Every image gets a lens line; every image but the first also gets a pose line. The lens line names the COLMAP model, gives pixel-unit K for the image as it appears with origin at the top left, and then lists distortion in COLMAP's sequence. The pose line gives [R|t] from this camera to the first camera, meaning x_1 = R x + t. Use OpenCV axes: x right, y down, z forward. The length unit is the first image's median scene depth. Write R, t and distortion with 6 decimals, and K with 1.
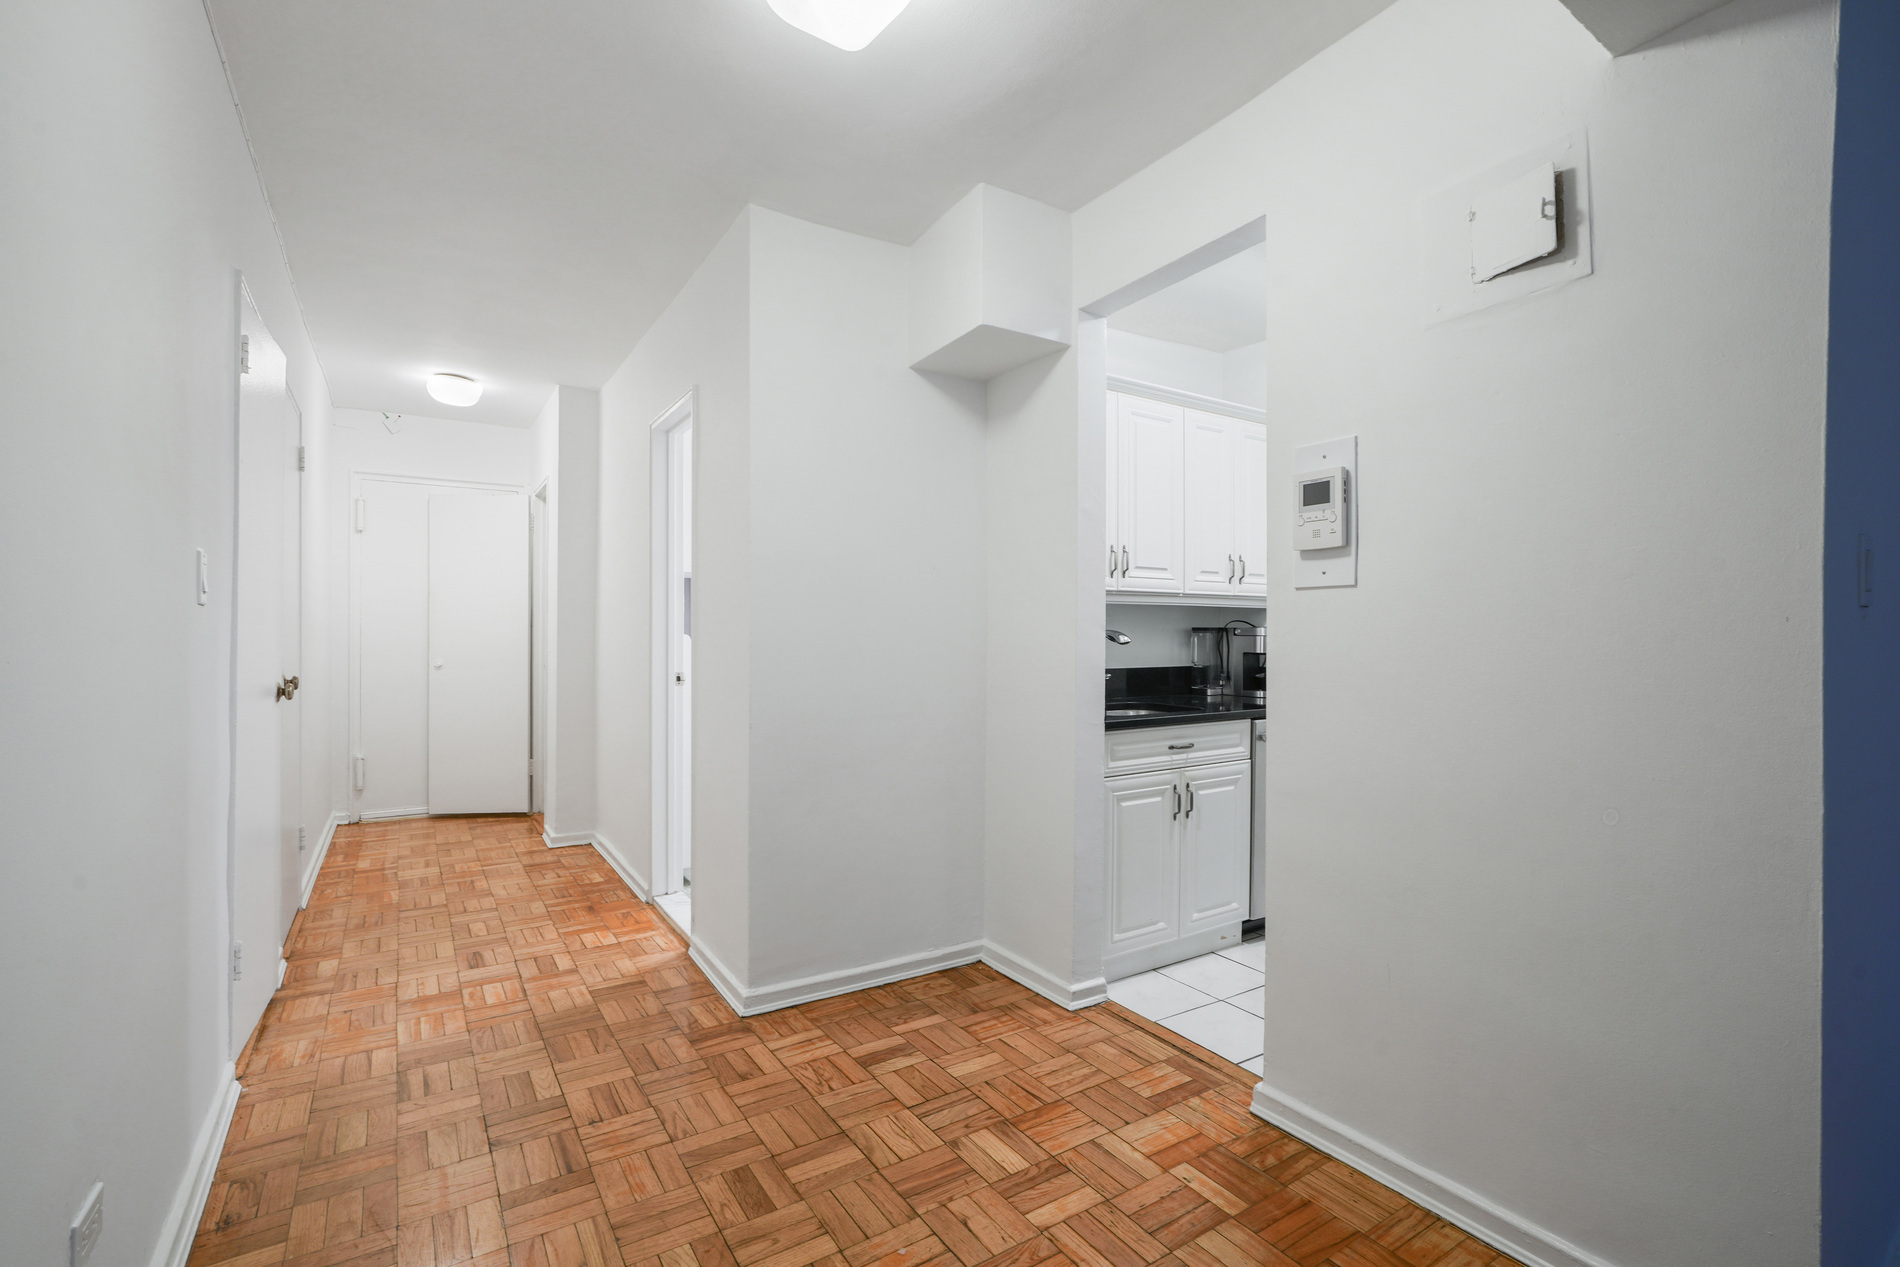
lens RADIAL K [[860.3, 0, 950.0], [0, 860.3, 633.5], [0, 0, 1]] dist [0.000590, 0.000196]
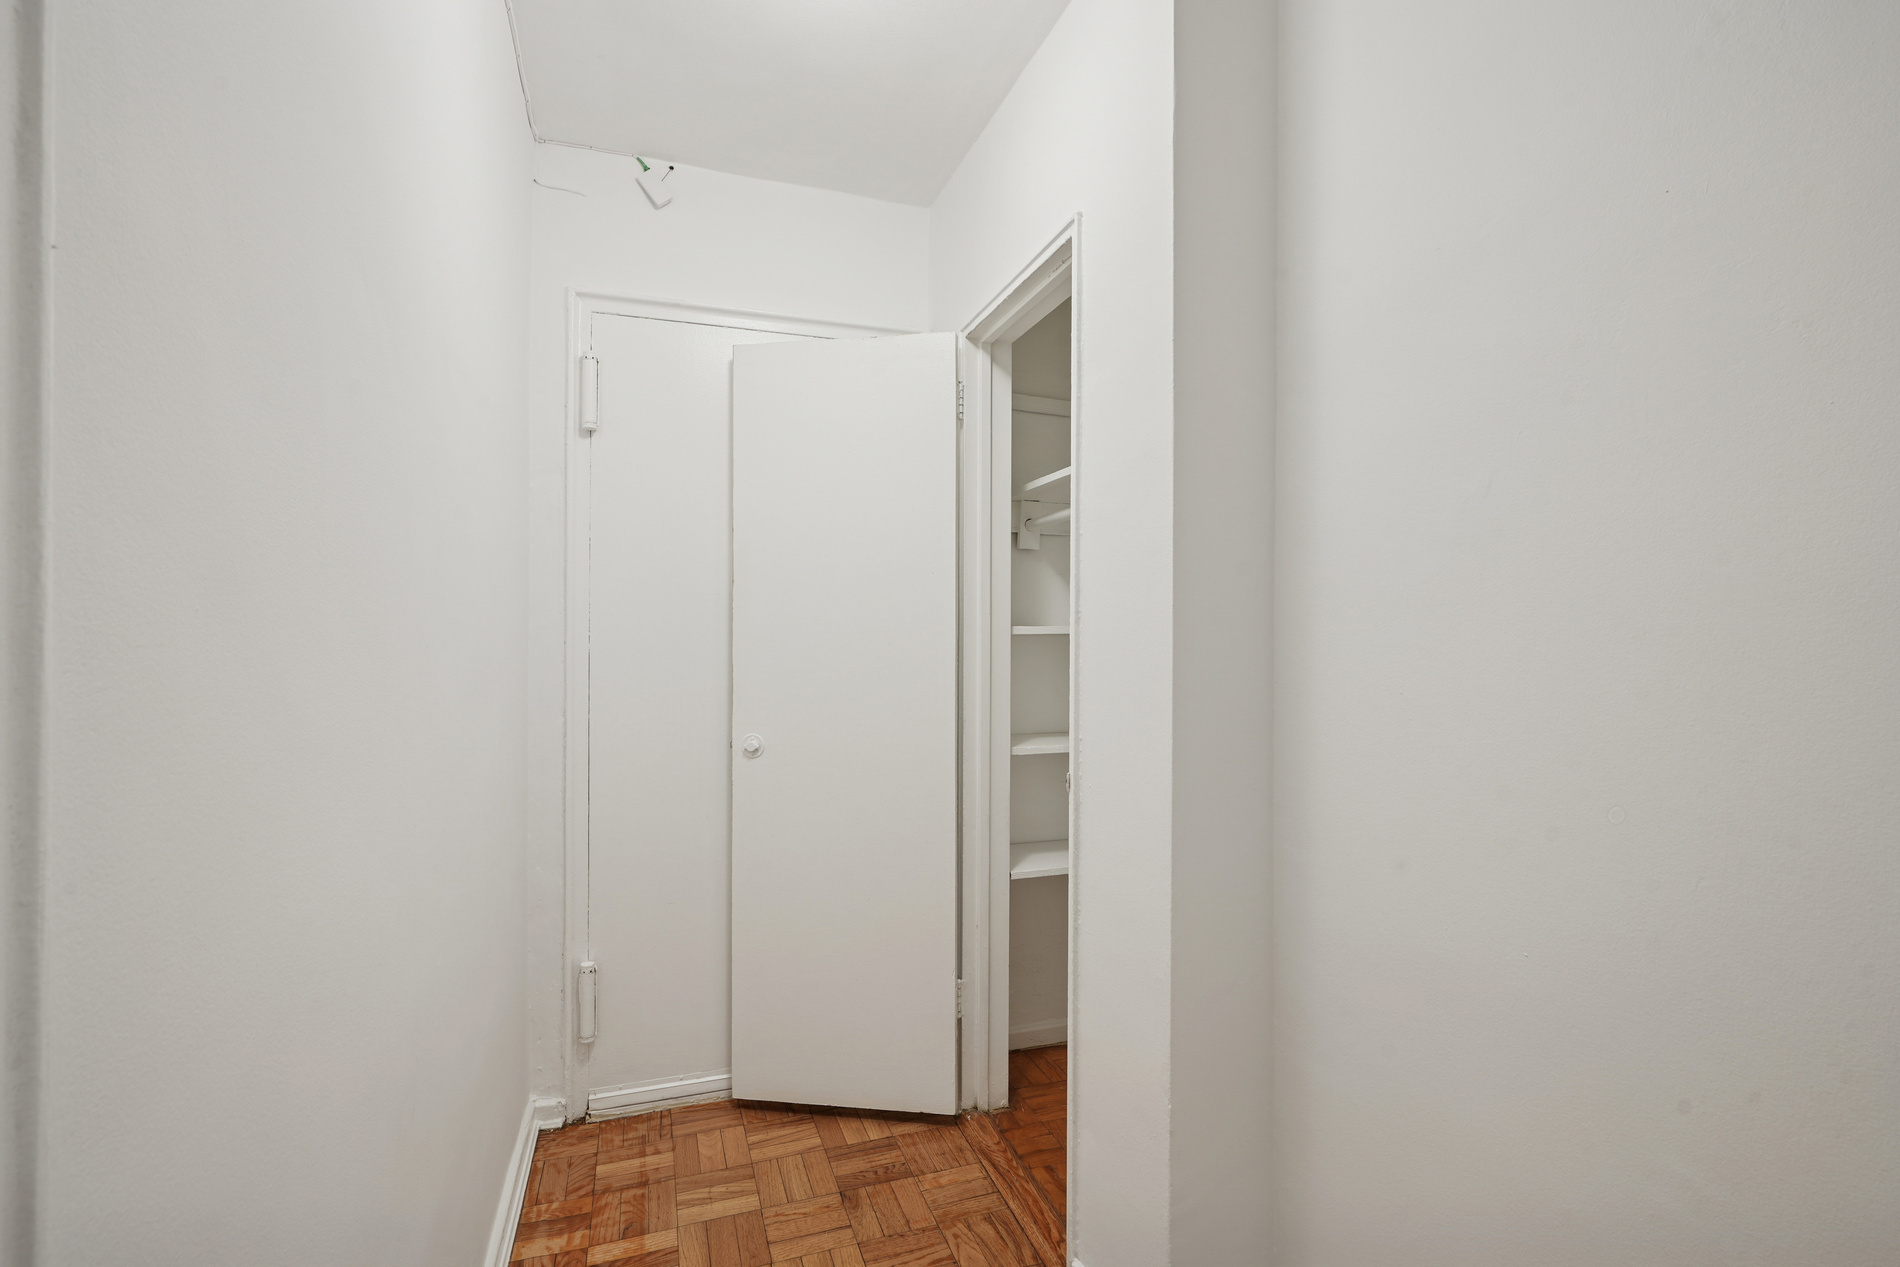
lens RADIAL K [[860.3, 0, 950.0], [0, 860.3, 633.5], [0, 0, 1]] dist [0.000590, 0.000196]
pose [[0.972831, -0.000983, -0.231513, -0.358274], [0.000250, 0.999995, -0.003193, -0.015802], [0.231515, 0.003048, 0.972826, 0.544162]]
